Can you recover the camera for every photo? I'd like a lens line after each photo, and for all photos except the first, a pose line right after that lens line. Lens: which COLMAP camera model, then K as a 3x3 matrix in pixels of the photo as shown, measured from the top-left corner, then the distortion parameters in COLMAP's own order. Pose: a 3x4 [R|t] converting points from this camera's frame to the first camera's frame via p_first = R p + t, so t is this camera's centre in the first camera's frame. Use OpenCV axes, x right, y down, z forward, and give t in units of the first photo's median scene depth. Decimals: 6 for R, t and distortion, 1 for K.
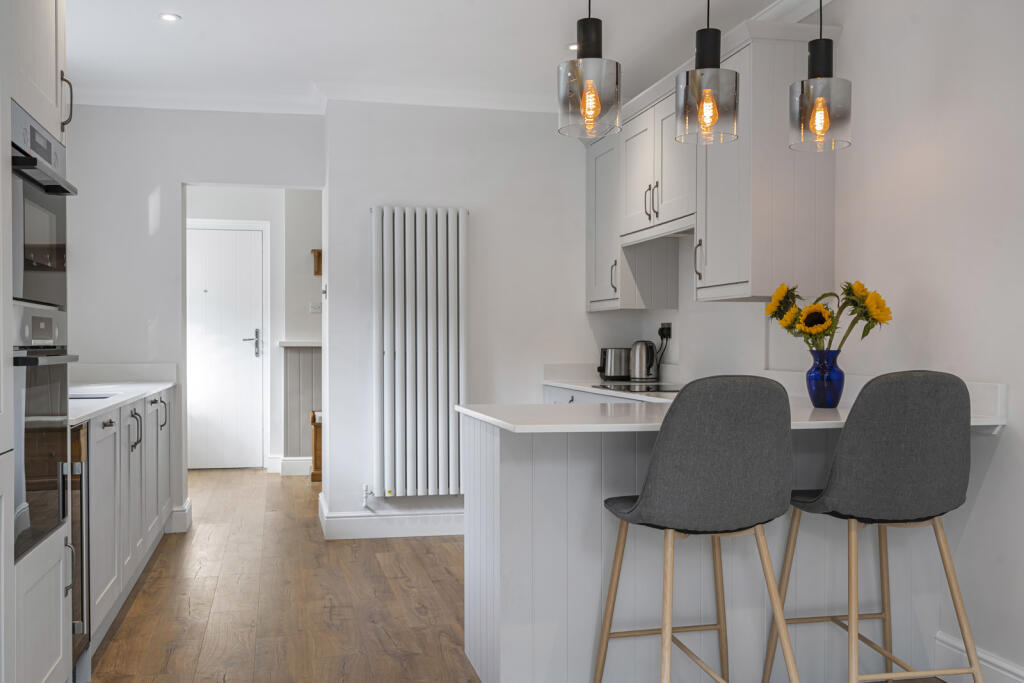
lens RADIAL K [[991.5, 0, 515.9], [0, 991.5, 360.6], [0, 0, 1]] dist [0.001603, 0.000000]
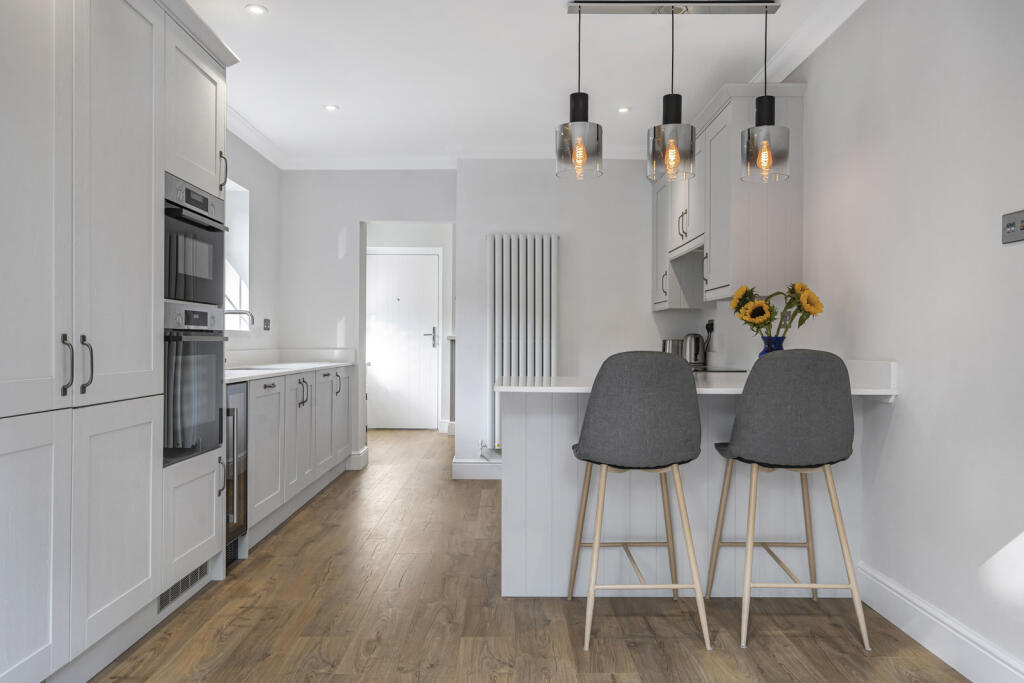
lens RADIAL K [[781.7, 0, 512.7], [0, 781.7, 341.3], [0, 0, 1]] dist [-0.001916, -0.003089]
pose [[0.975781, 0.003599, -0.218719, 0.208933], [-0.007665, 0.999813, -0.017745, 0.016339], [0.218614, 0.018992, 0.975627, -0.060997]]
